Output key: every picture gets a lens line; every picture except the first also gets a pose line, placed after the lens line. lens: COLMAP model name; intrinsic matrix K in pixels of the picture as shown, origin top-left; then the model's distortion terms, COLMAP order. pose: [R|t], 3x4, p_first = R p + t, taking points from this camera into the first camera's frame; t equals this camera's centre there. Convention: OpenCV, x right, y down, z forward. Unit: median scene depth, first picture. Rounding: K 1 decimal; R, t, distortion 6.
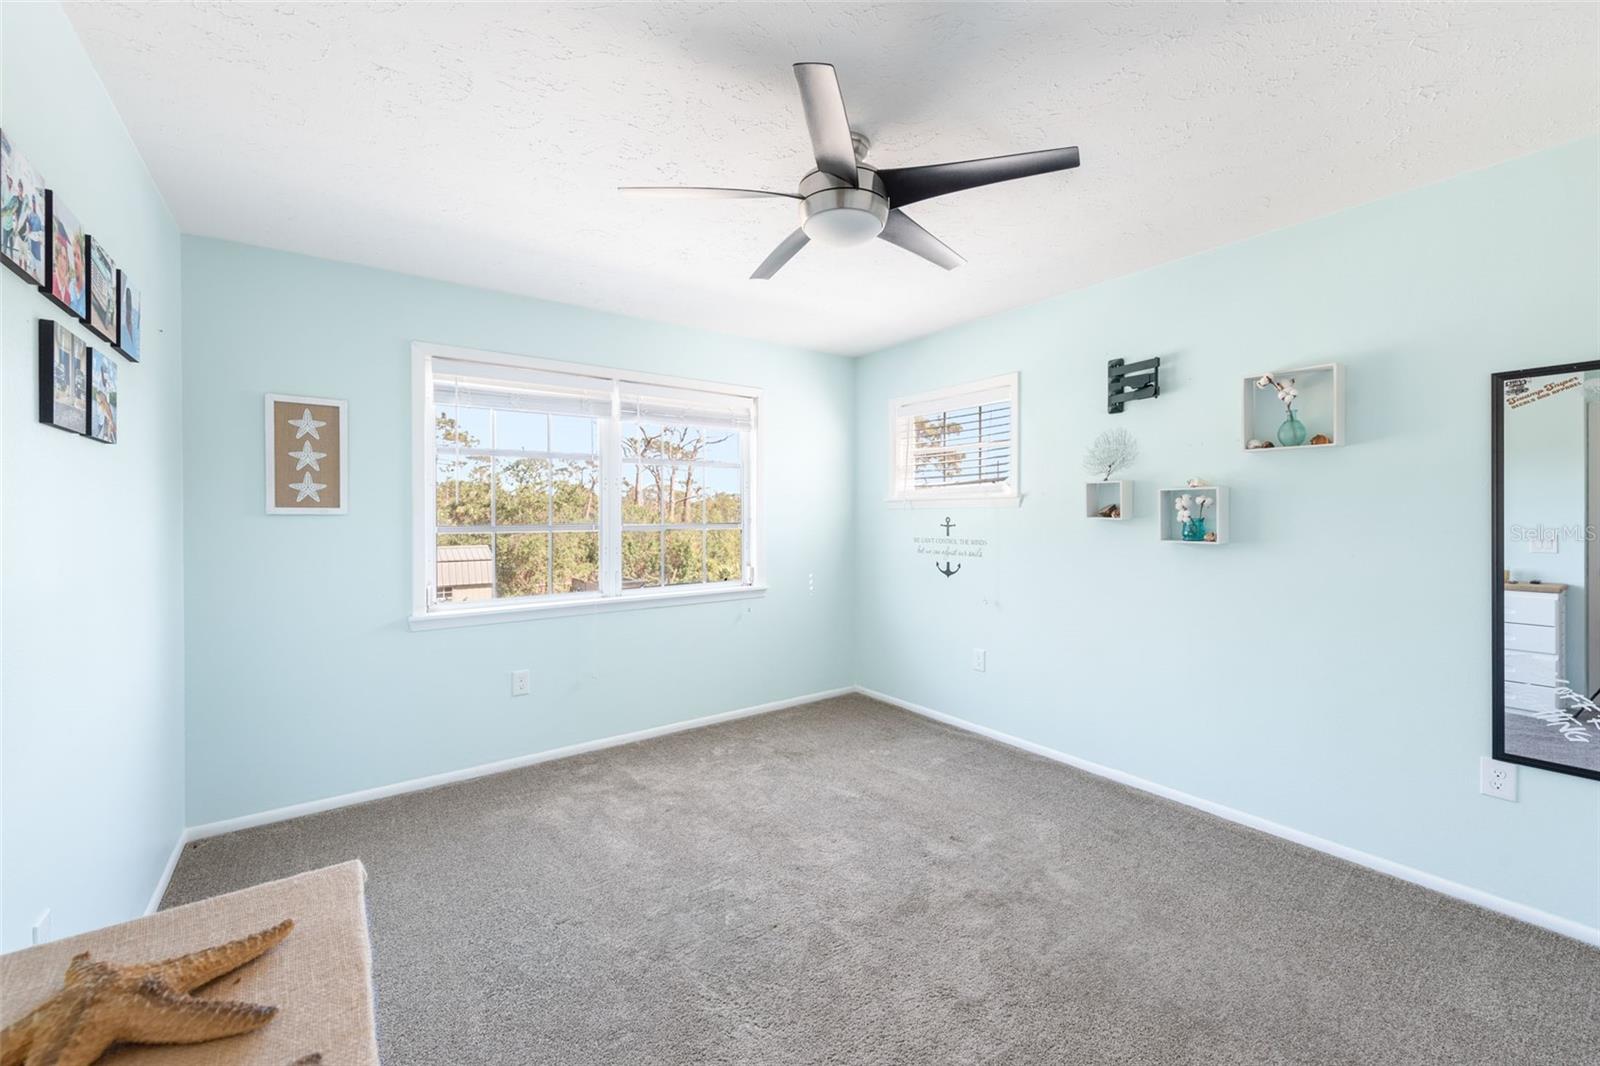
lens RADIAL K [[638.5, 0, 800.0], [0, 638.5, 533.0], [0, 0, 1]] dist [-0.000315, -0.000118]
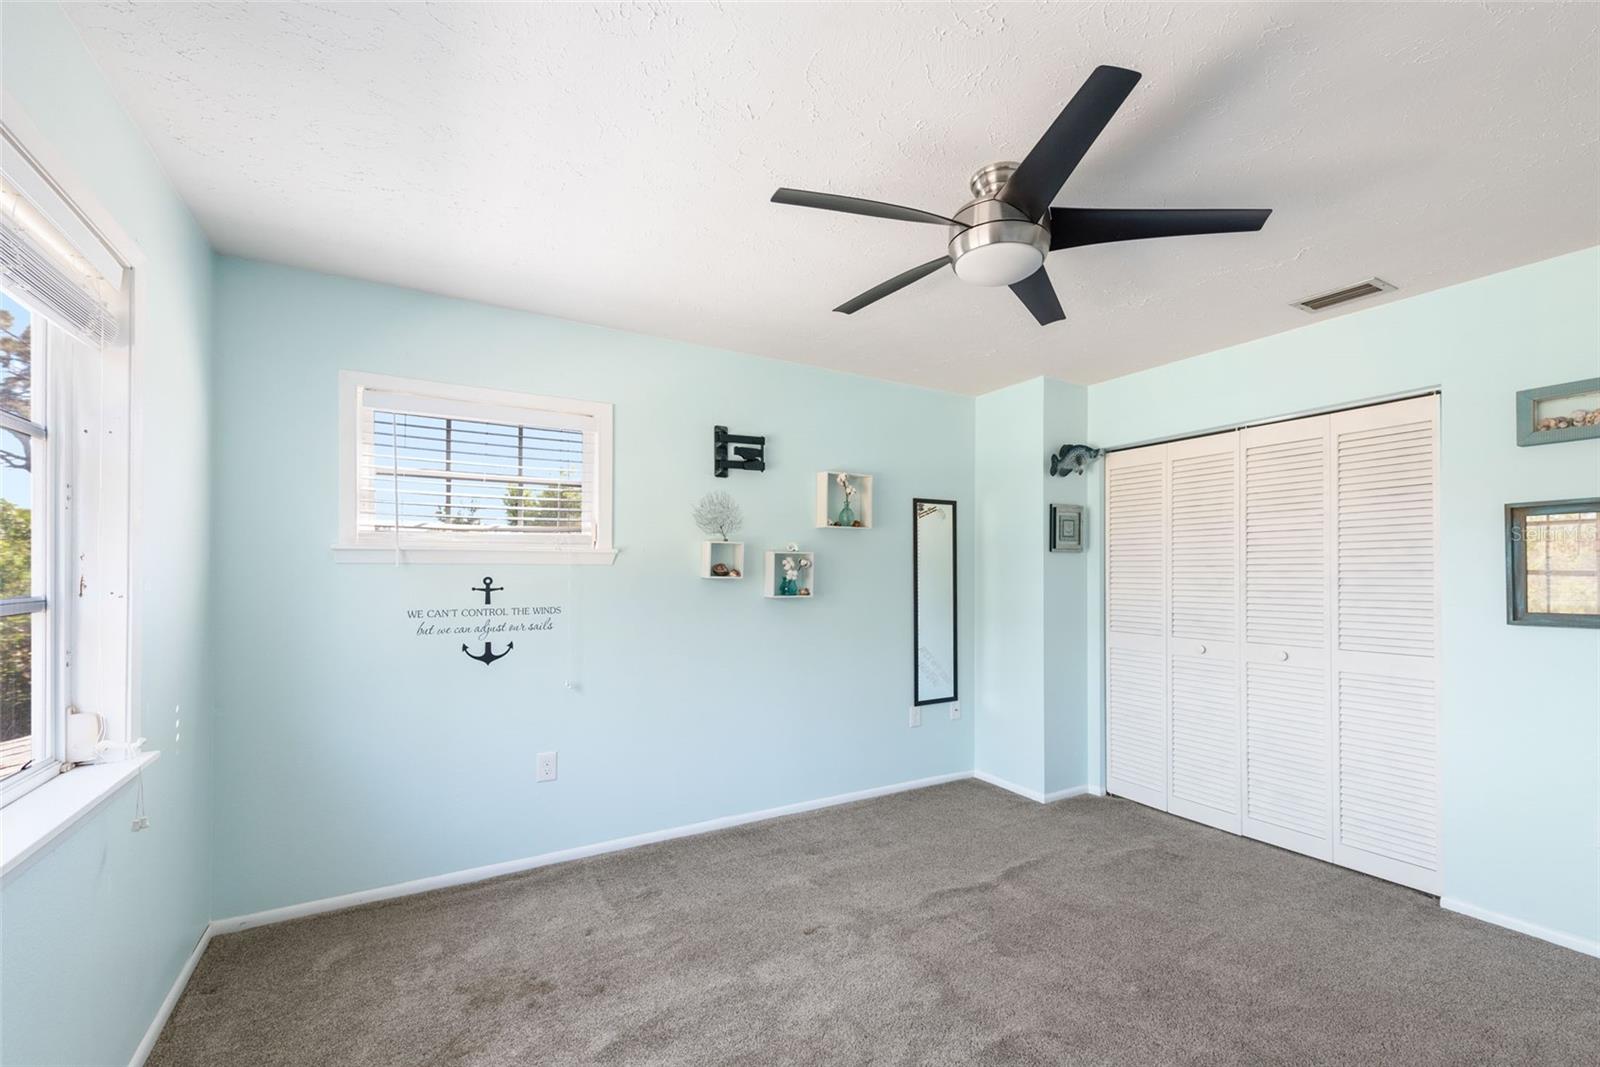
lens RADIAL K [[656.1, 0, 799.4], [0, 656.1, 575.9], [0, 0, 1]] dist [0.000000, -0.000032]
pose [[0.100695, -0.004076, 0.994909, -0.566339], [0.026807, 0.999640, 0.001382, -0.023426], [-0.994556, 0.026532, 0.100768, 0.766476]]
